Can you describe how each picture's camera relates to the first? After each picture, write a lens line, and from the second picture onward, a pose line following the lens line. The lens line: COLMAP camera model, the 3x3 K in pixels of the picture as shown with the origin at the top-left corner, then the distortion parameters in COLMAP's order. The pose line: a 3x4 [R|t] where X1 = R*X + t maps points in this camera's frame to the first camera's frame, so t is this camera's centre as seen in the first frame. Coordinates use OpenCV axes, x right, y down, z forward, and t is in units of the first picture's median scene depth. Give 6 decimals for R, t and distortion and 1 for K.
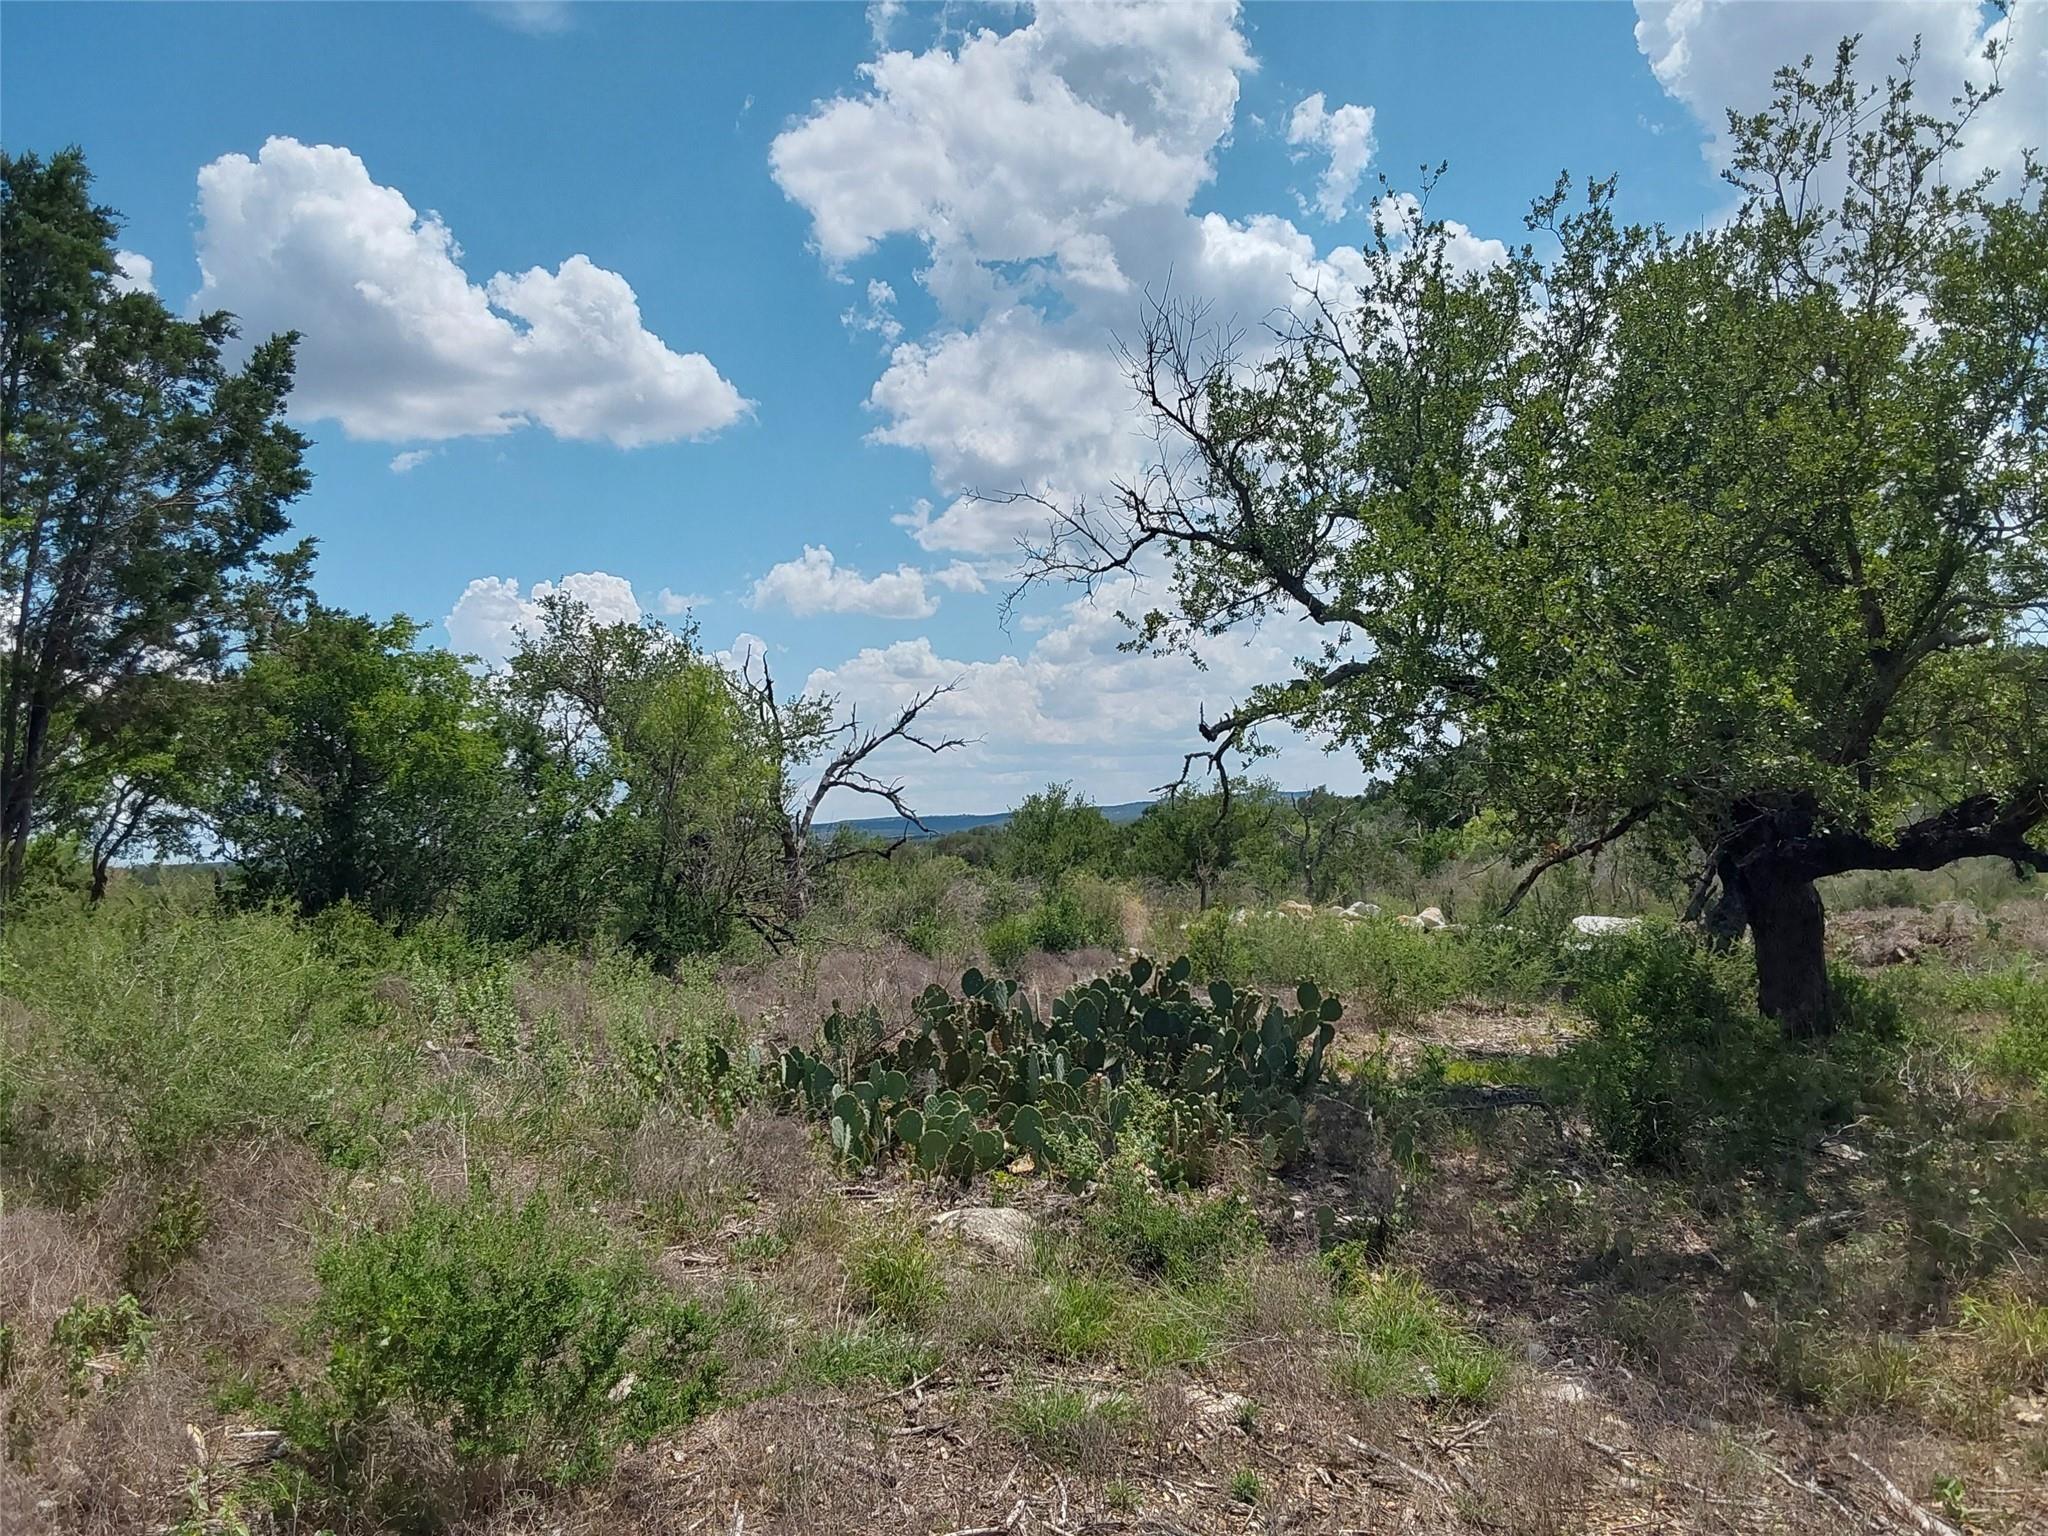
lens RADIAL K [[1768.7, 0, 1024.0], [0, 1768.7, 768.0], [0, 0, 1]] dist [0.086771, -0.010001]
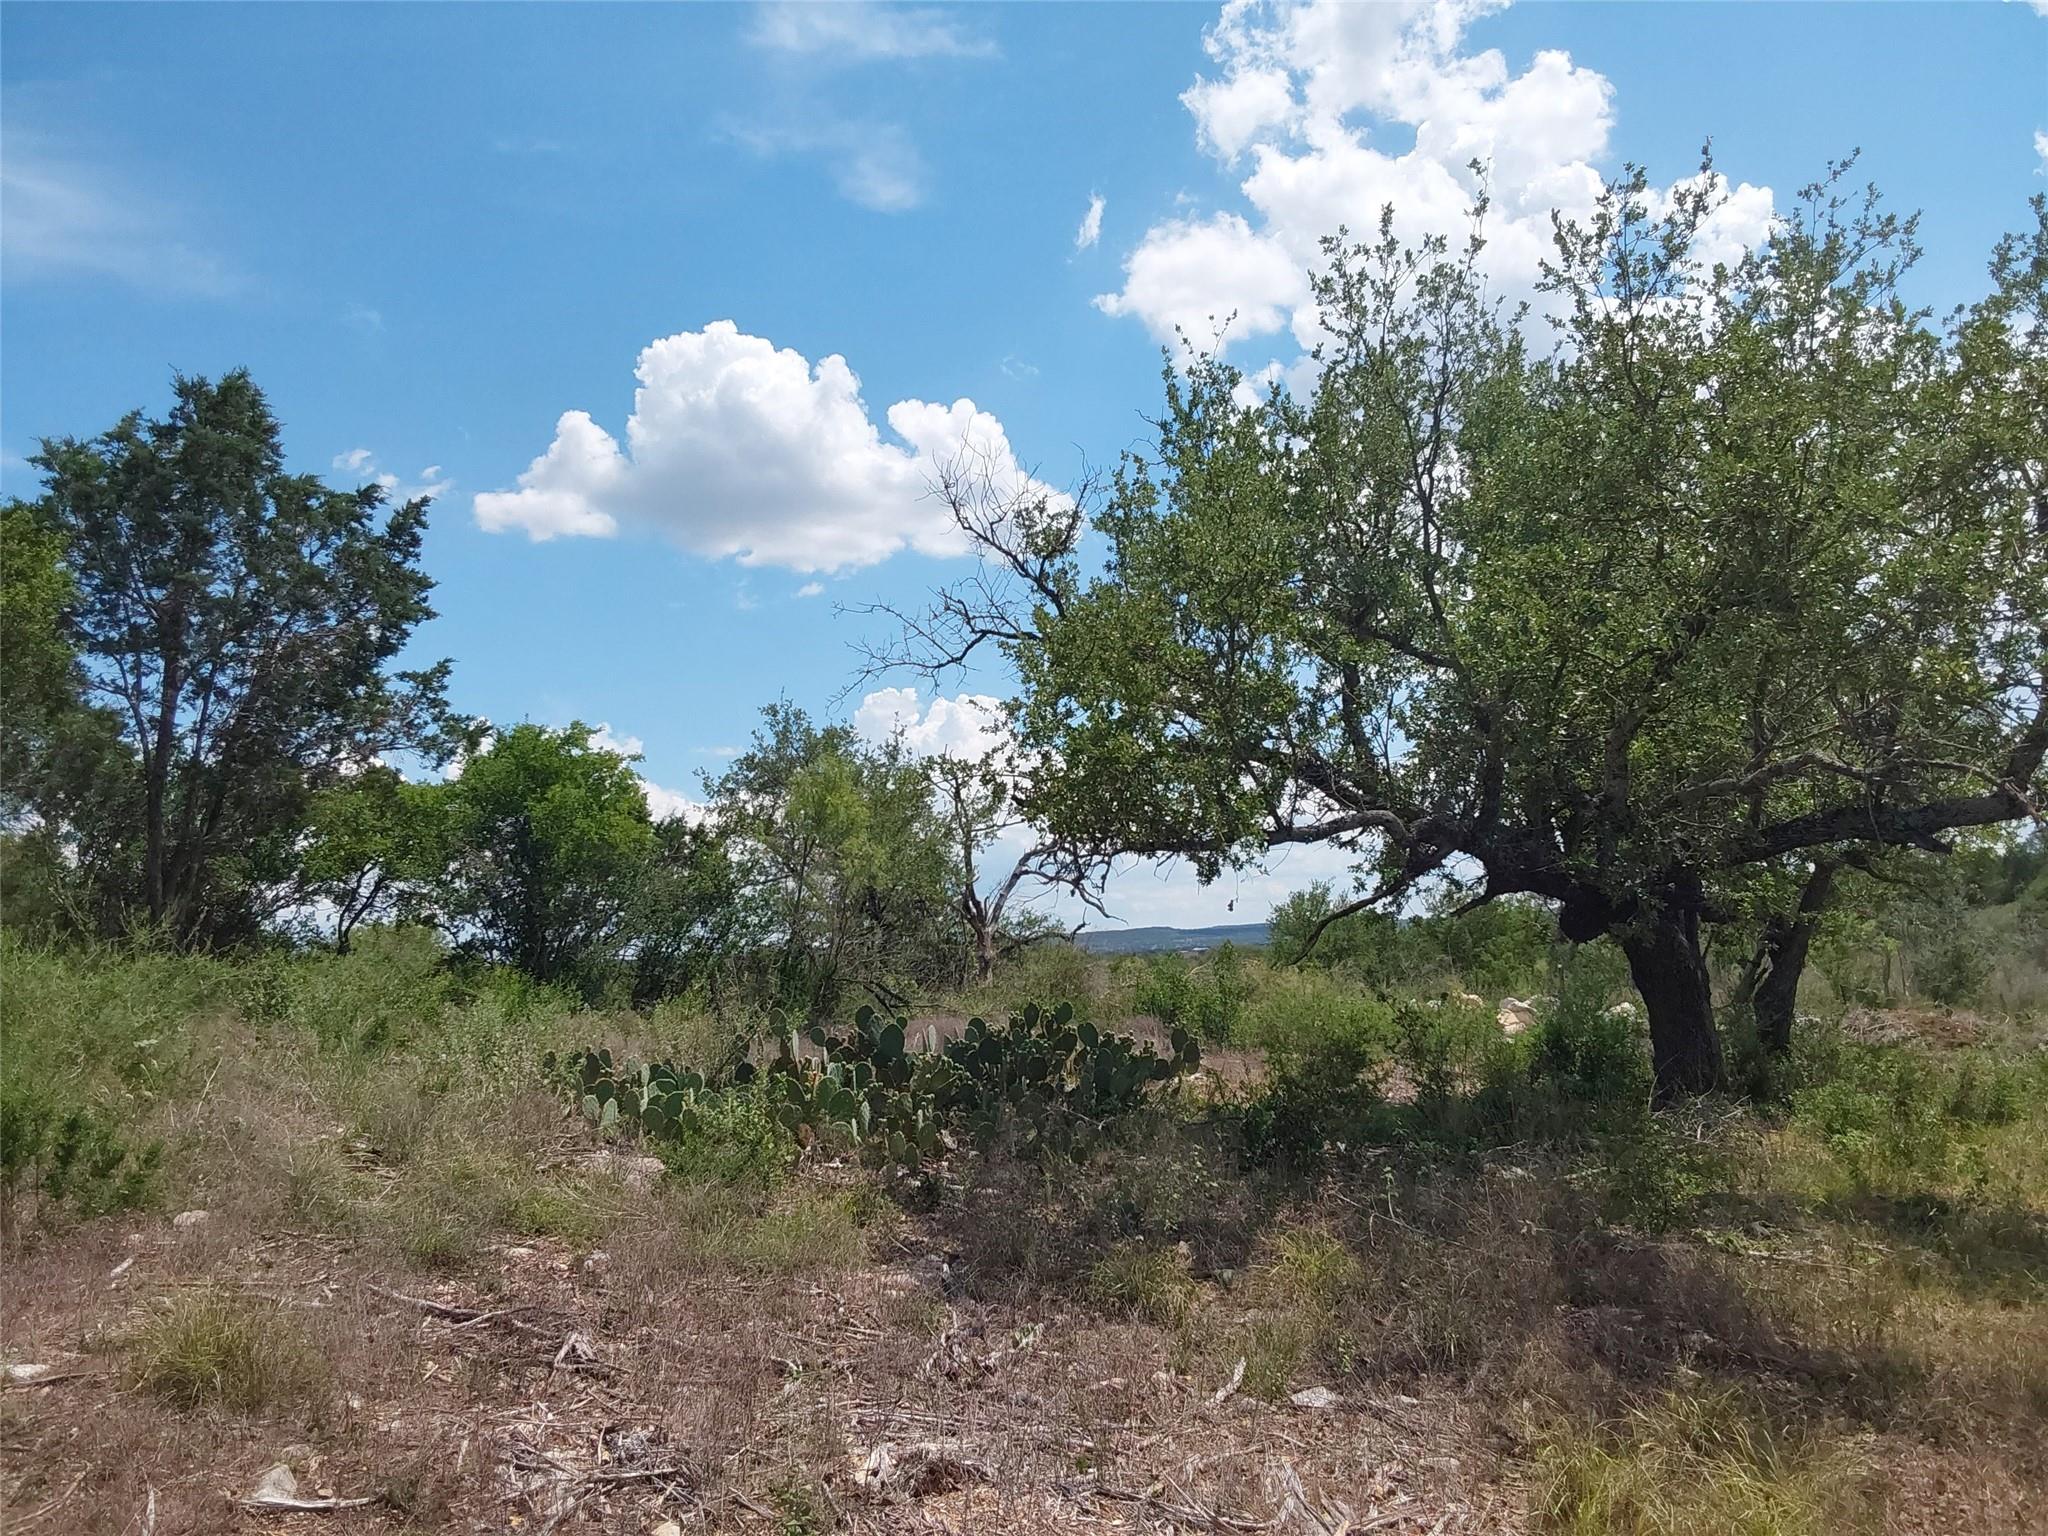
lens RADIAL K [[1768.7, 0, 1024.0], [0, 1768.7, 768.0], [0, 0, 1]] dist [0.086771, -0.010001]
pose [[0.972198, -0.011014, -0.233900, 0.278056], [-0.003304, 0.998149, -0.060733, 0.020882], [0.234135, 0.059818, 0.970362, -0.100045]]
